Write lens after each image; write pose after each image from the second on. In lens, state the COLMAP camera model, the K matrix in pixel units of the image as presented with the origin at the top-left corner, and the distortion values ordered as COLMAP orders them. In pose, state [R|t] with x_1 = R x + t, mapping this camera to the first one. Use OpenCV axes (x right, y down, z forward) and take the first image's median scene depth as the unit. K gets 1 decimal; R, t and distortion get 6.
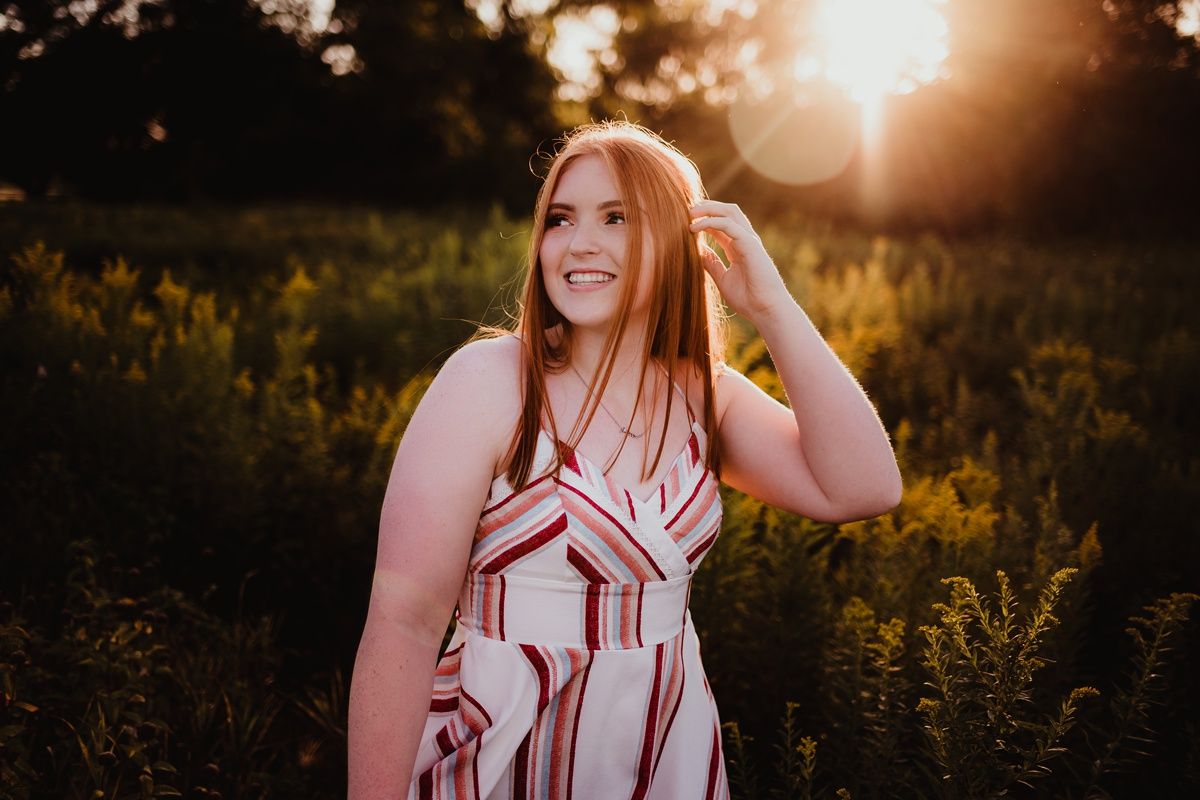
lens RADIAL K [[1204.0, 0, 593.4], [0, 1204.0, 398.1], [0, 0, 1]] dist [0.029496, 0.000000]
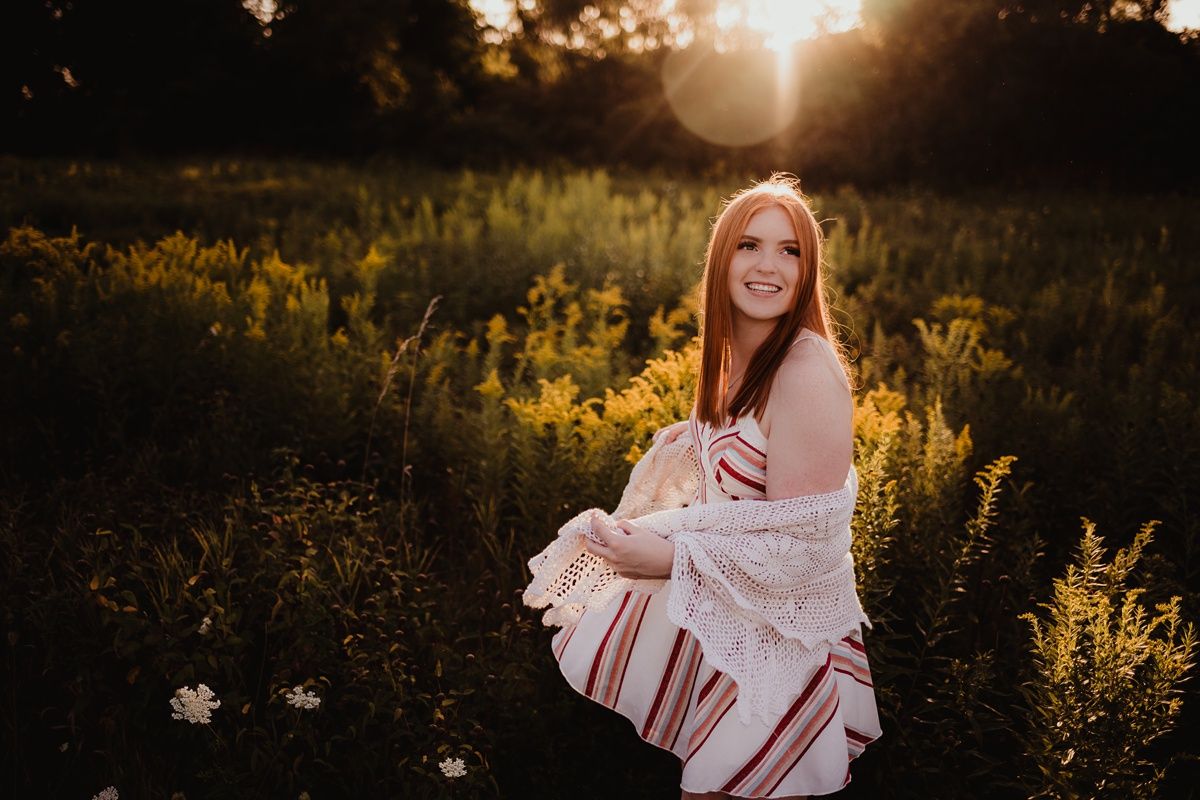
lens RADIAL K [[1204.0, 0, 604.7], [0, 1204.0, 403.8], [0, 0, 1]] dist [0.029496, 0.000000]
pose [[0.997196, -0.017159, 0.072843, -0.057583], [0.013627, 0.998720, 0.048719, -0.000187], [-0.073586, -0.047590, 0.996153, -0.188721]]
